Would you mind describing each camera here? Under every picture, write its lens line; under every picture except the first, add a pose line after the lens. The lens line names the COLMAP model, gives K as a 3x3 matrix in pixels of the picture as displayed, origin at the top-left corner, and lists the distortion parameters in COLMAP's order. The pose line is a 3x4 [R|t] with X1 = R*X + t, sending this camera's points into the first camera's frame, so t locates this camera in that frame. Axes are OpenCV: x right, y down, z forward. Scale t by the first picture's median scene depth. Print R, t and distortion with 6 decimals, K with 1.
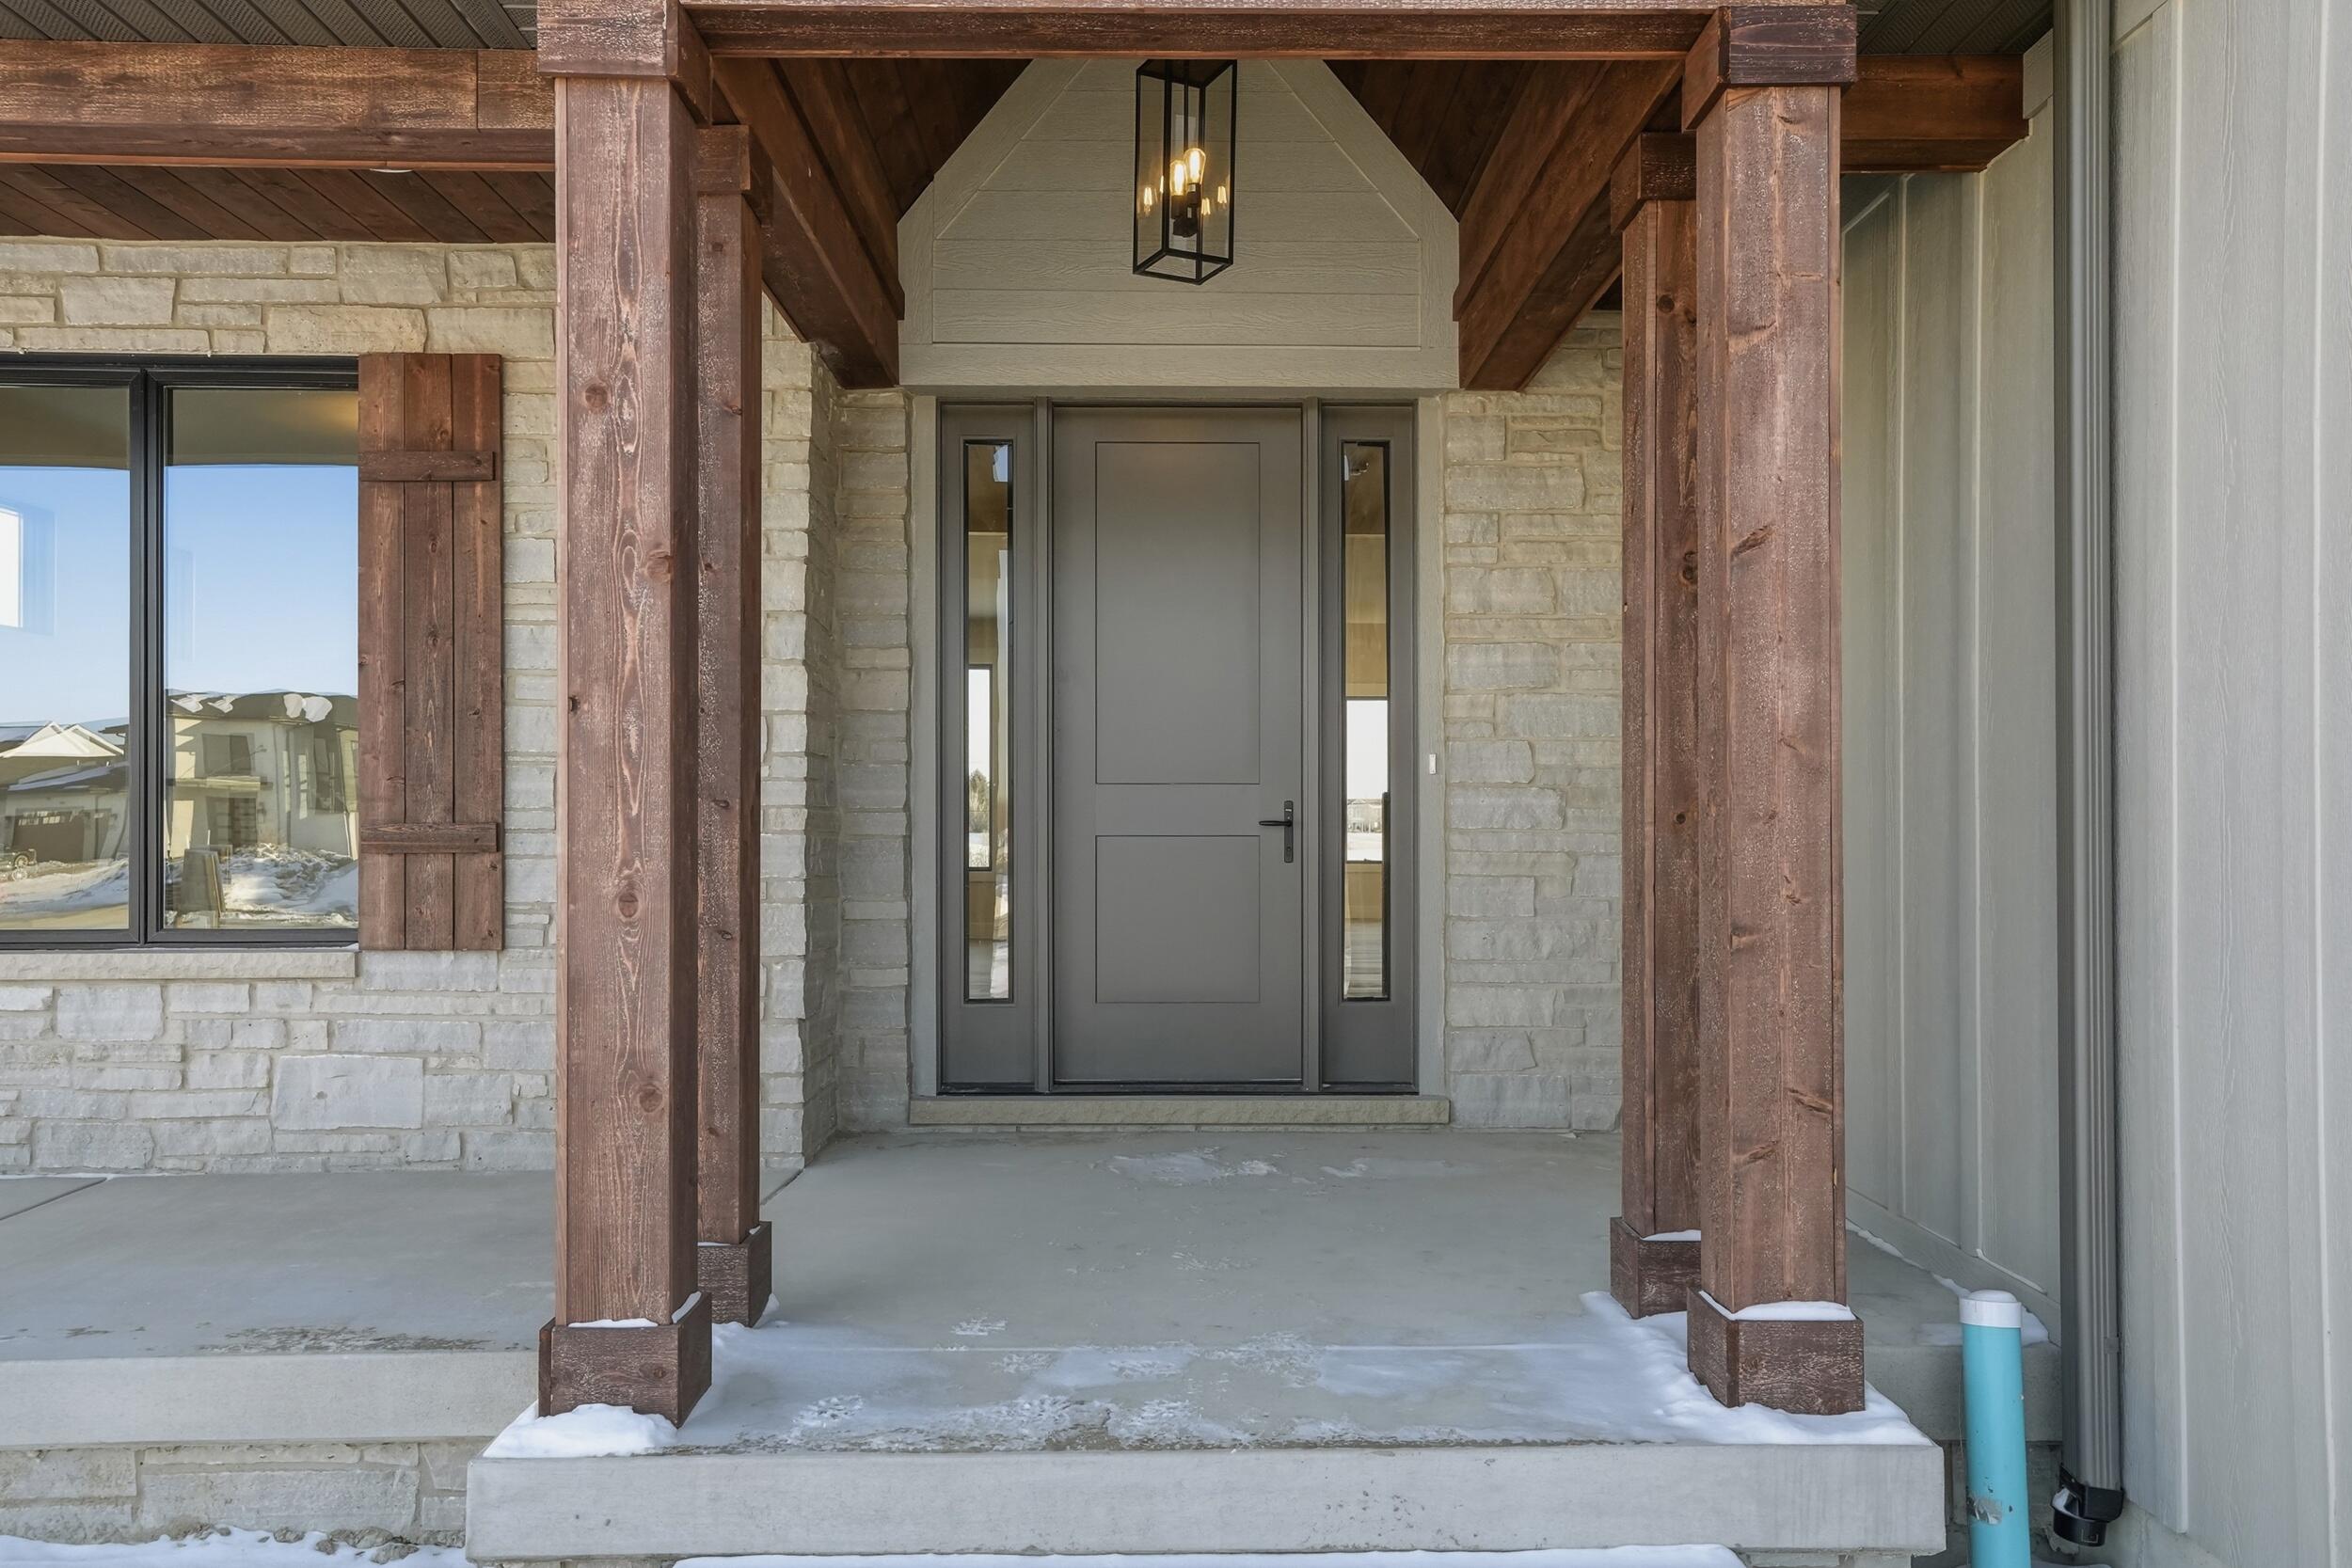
lens RADIAL K [[1938.3, 0, 1108.3], [0, 1938.3, 799.0], [0, 0, 1]] dist [0.011349, 0.047467]
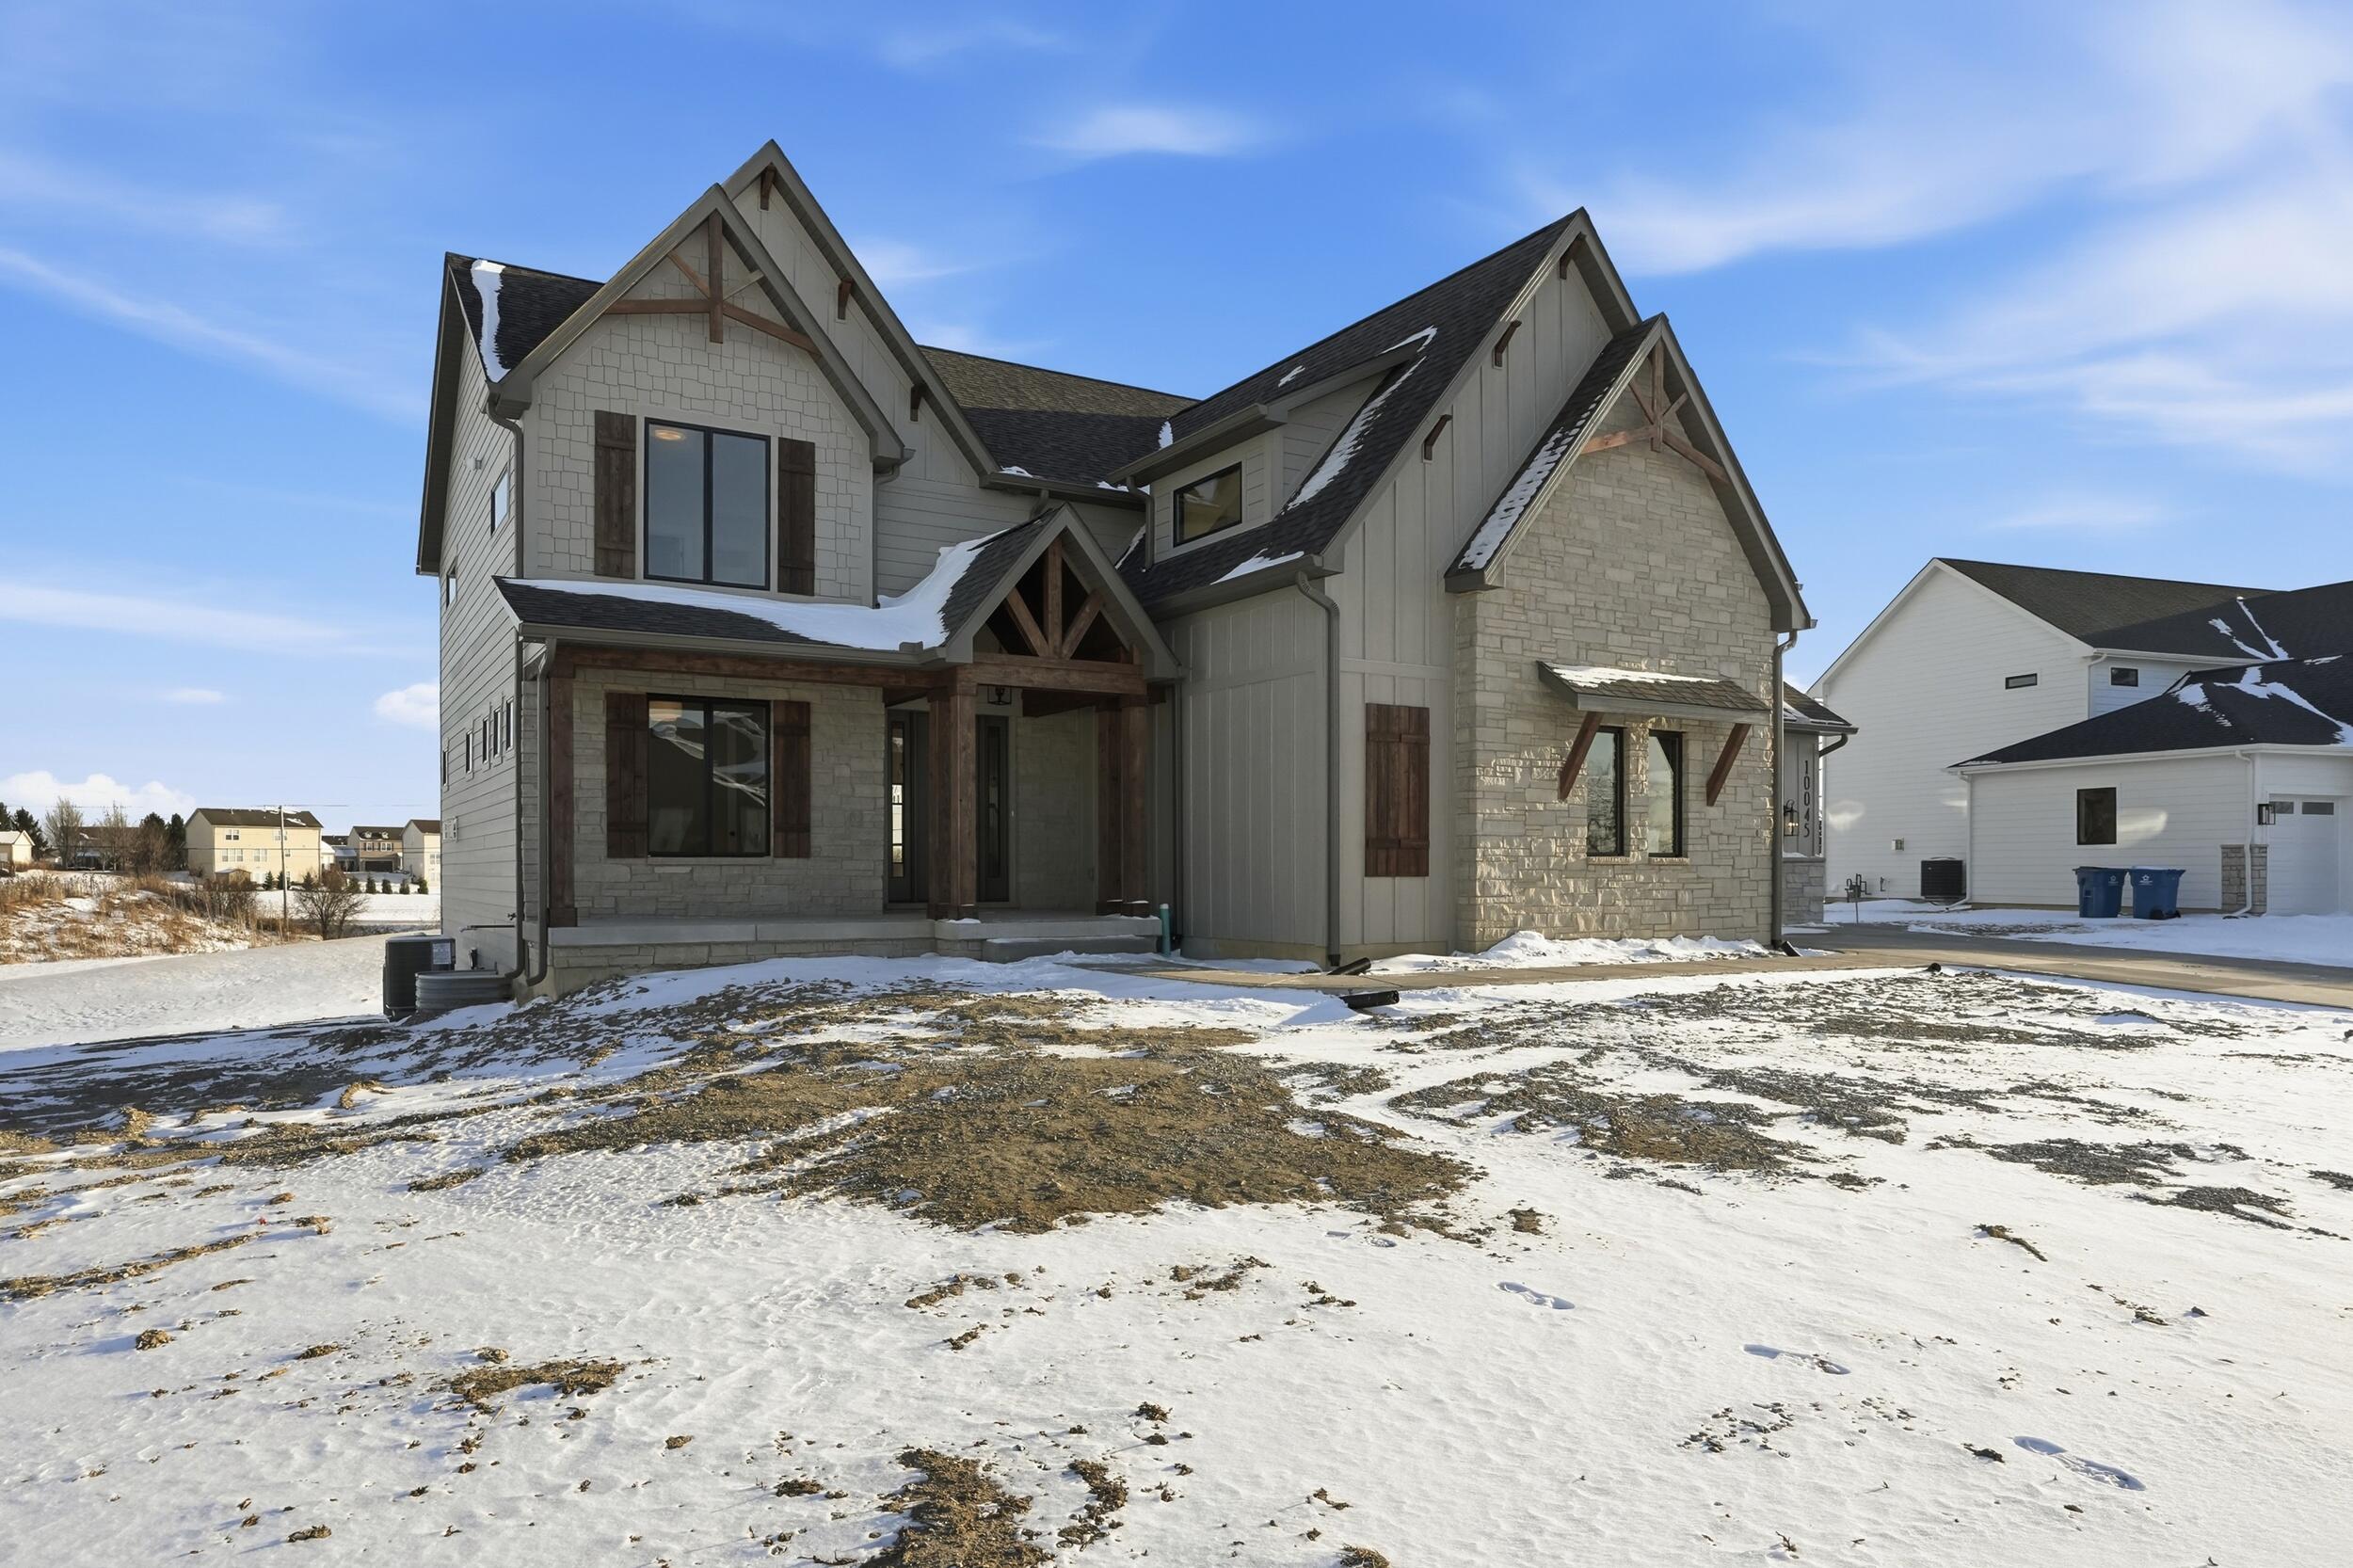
lens RADIAL K [[1602.9, 0, 1178.1], [0, 1602.9, 881.9], [0, 0, 1]] dist [-0.027752, -0.001011]
pose [[0.860438, 0.001634, 0.509553, -1.306881], [-0.009122, 0.999884, 0.012197, 0.080832], [-0.509474, -0.015143, 0.860353, -2.108165]]
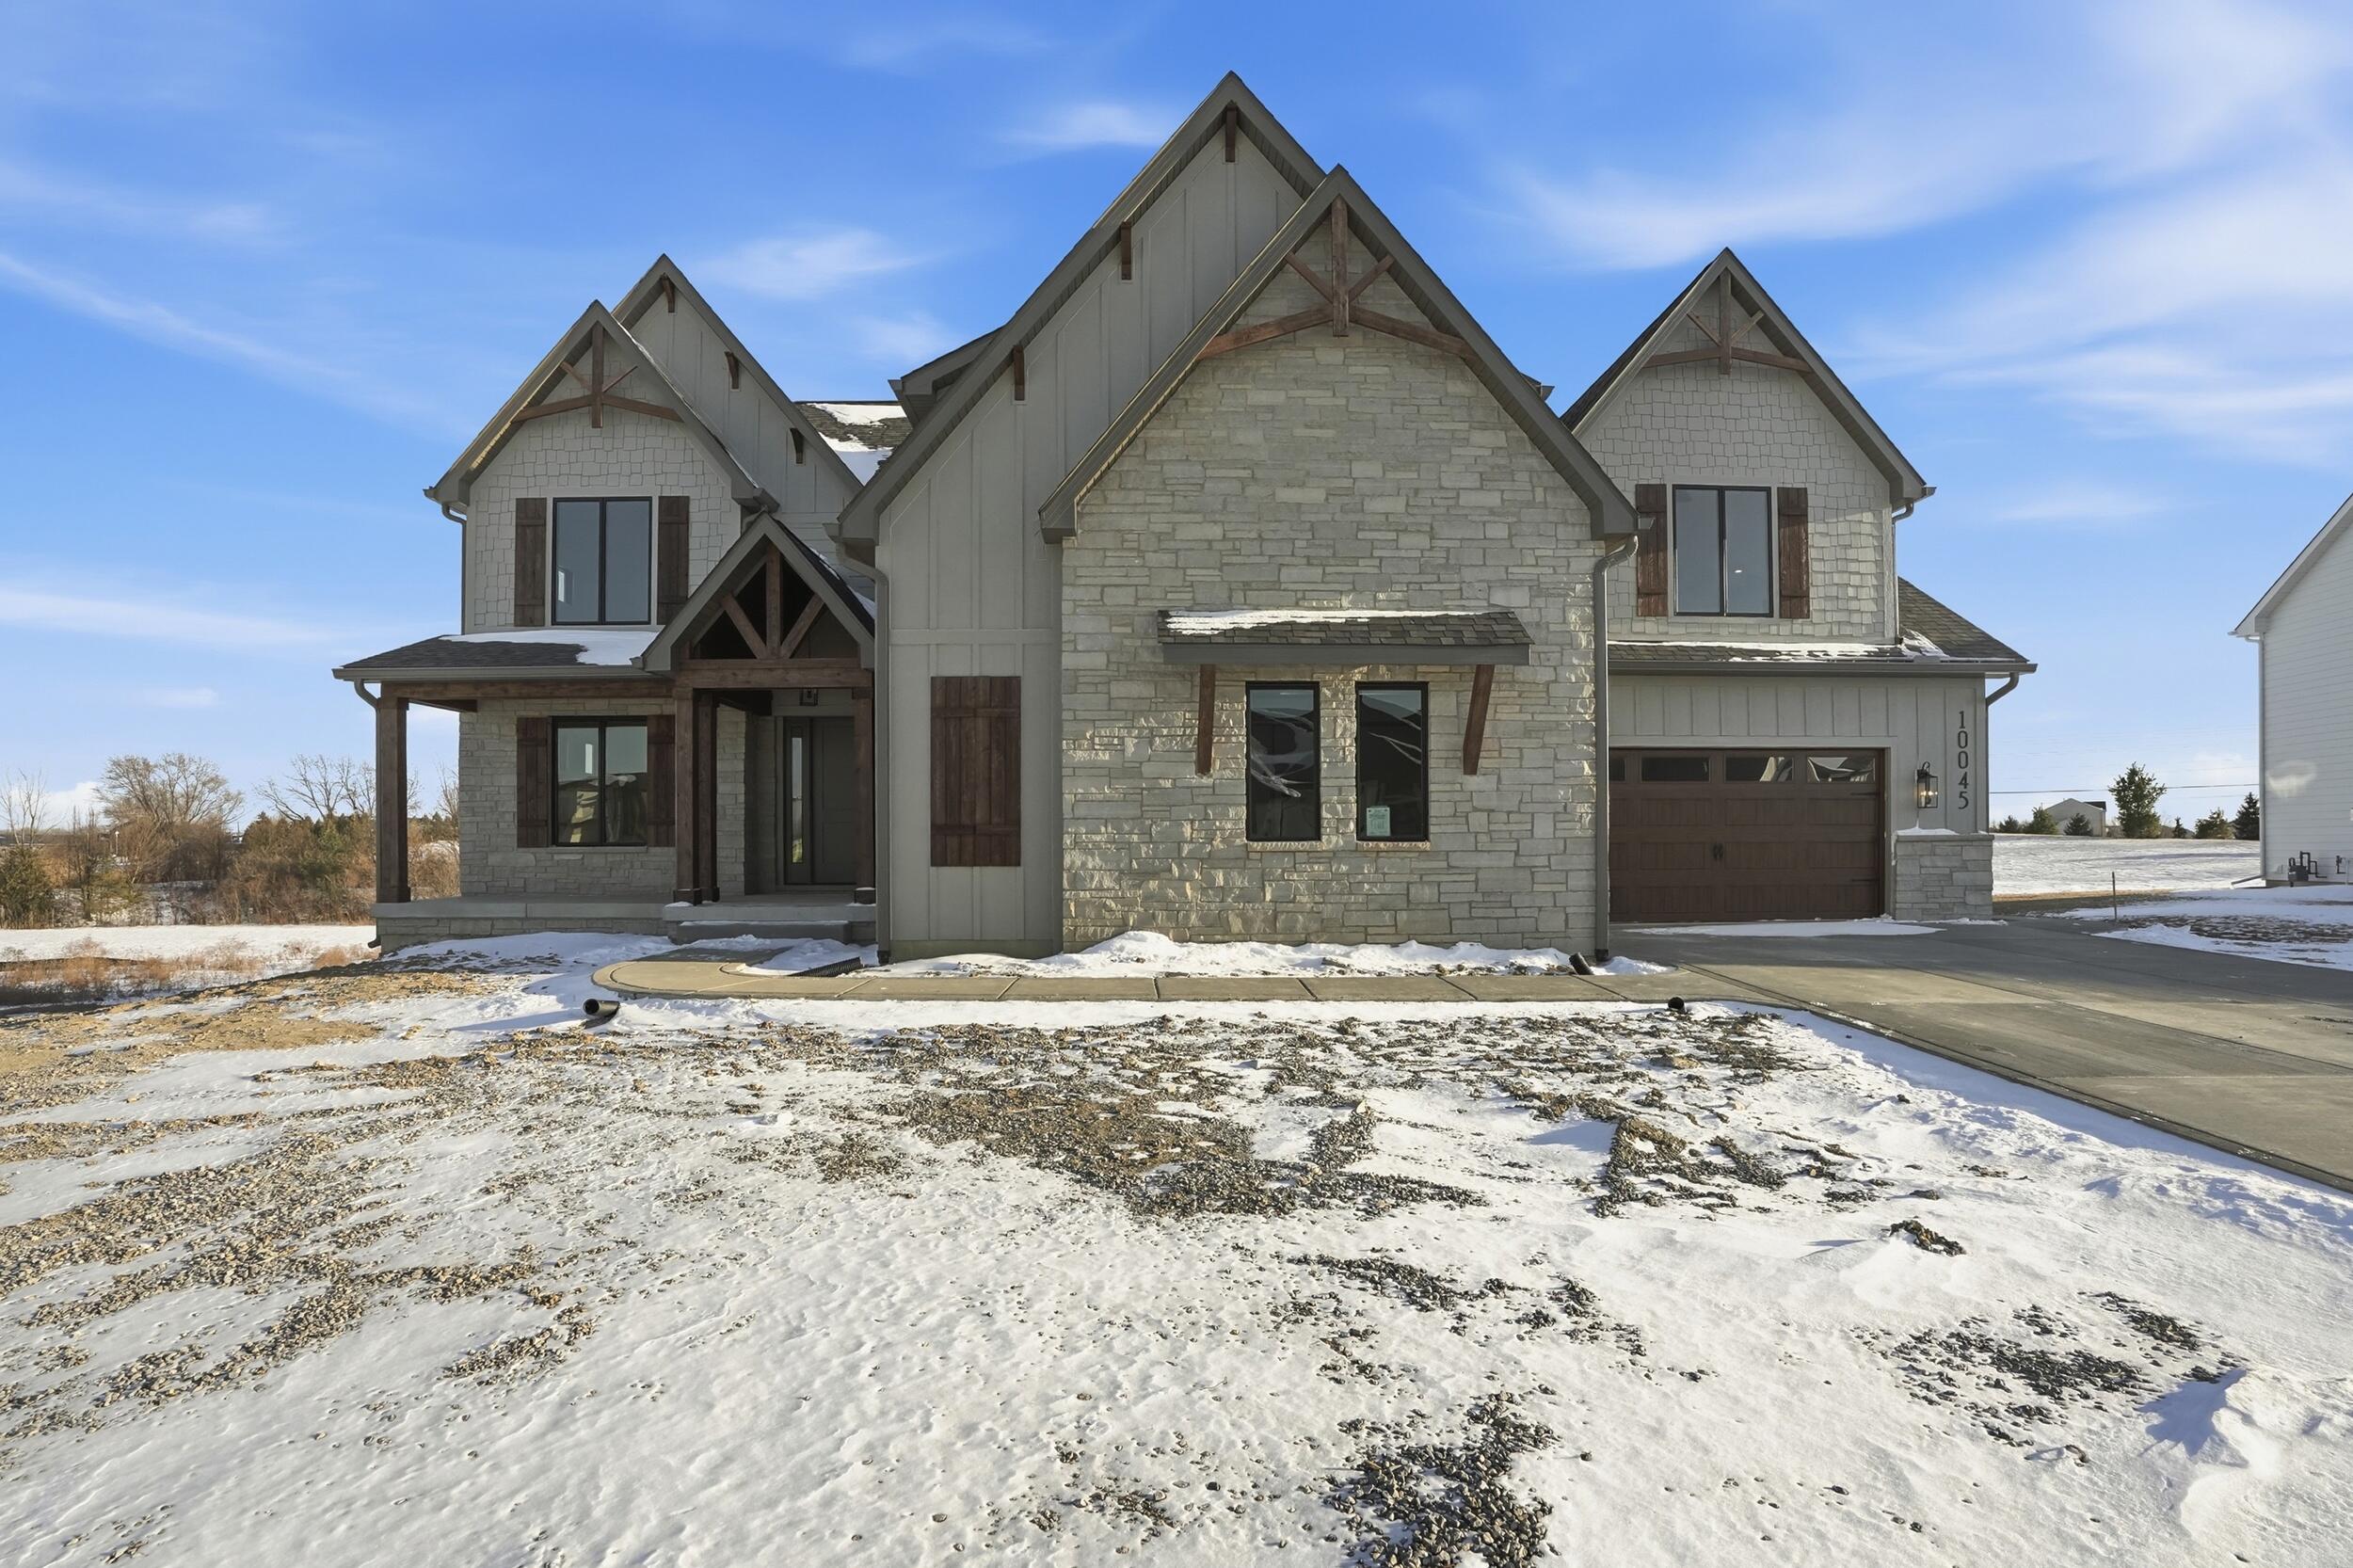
lens RADIAL K [[1199.8, 0, 1061.5], [0, 1199.8, 837.9], [0, 0, 1]] dist [-0.049680, 0.000611]
pose [[0.999278, 0.001014, -0.037974, 0.694581], [-0.000924, 0.999997, 0.002407, 0.052025], [0.037976, -0.002371, 0.999276, -1.764799]]
